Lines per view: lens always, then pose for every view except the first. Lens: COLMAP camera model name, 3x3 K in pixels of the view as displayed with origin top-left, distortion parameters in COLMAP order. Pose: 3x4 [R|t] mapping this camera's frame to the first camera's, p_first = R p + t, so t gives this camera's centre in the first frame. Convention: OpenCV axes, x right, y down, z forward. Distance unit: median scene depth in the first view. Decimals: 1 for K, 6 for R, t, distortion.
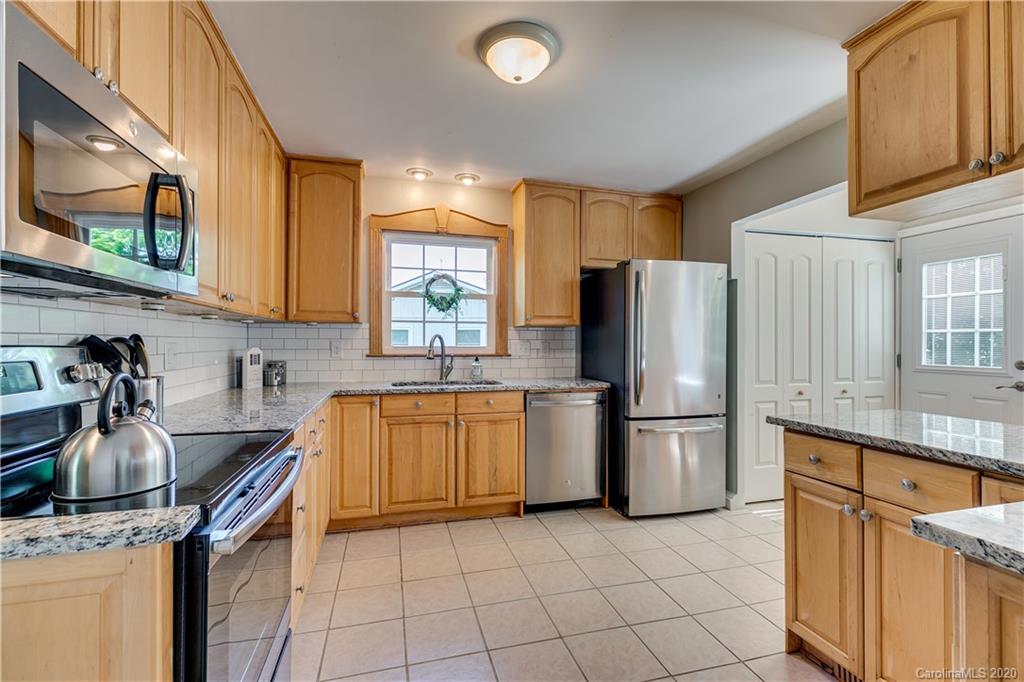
lens RADIAL K [[459.7, 0, 508.1], [0, 459.7, 341.4], [0, 0, 1]] dist [0.001875, -0.000034]
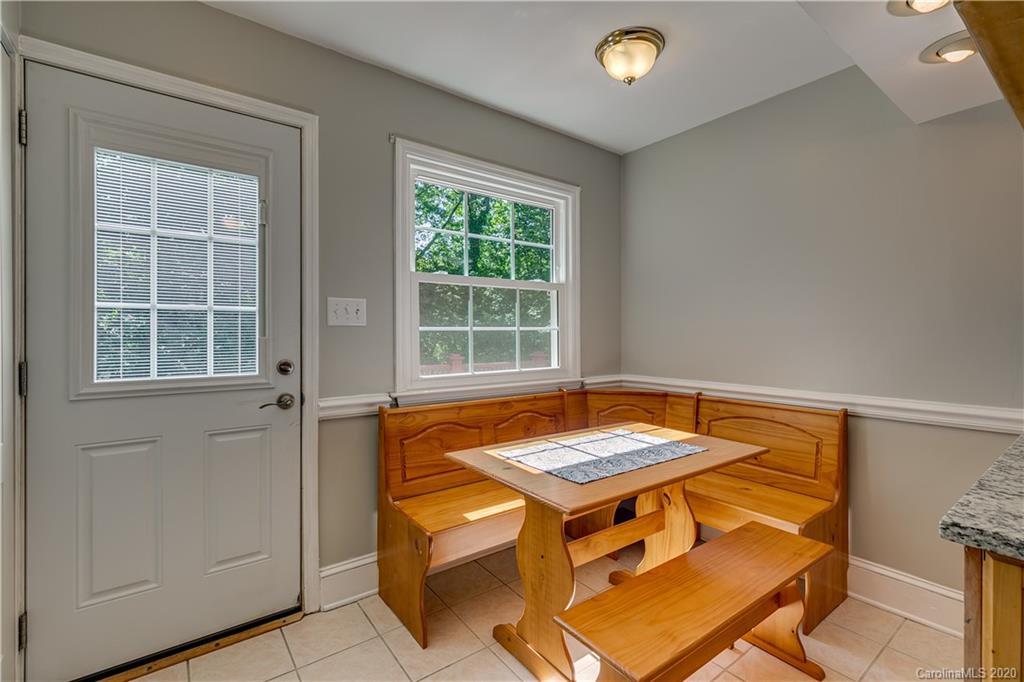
lens RADIAL K [[459.7, 0, 509.8], [0, 459.7, 336.8], [0, 0, 1]] dist [0.001875, -0.000034]
pose [[-0.357111, -0.011205, 0.933995, 2.166899], [0.001887, 0.999917, 0.012717, 0.018457], [-0.934060, 0.006304, -0.357060, 4.717554]]
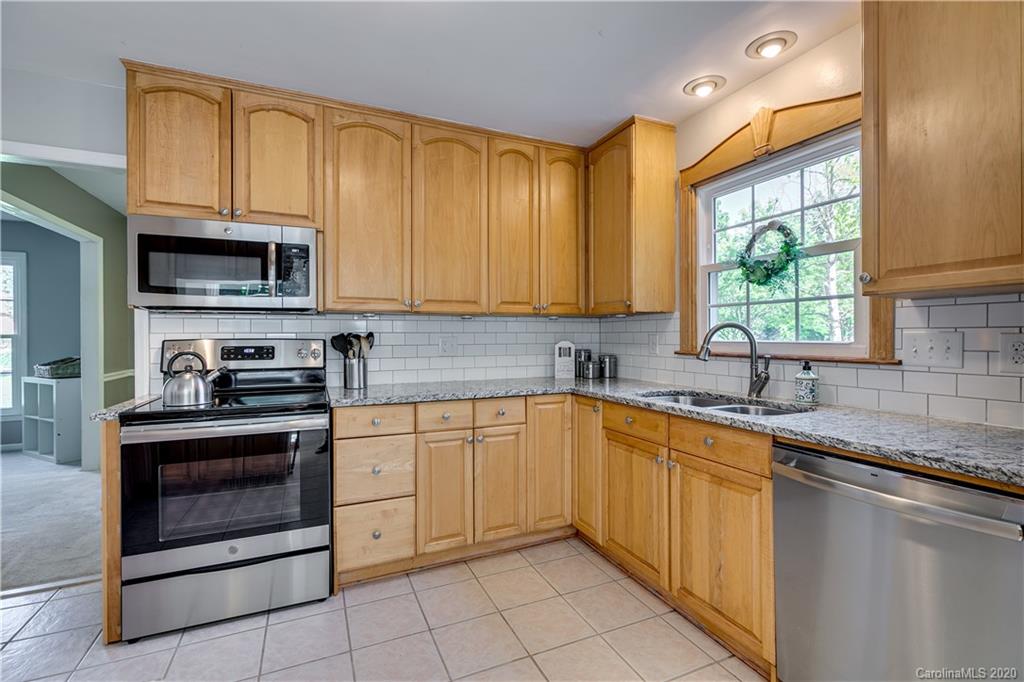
lens RADIAL K [[459.7, 0, 509.0], [0, 459.7, 335.6], [0, 0, 1]] dist [0.001875, -0.000034]
pose [[0.144000, -0.005367, -0.989563, 0.412557], [0.002953, 0.999983, -0.004993, 0.004574], [0.989573, -0.002204, 0.144013, 0.579656]]
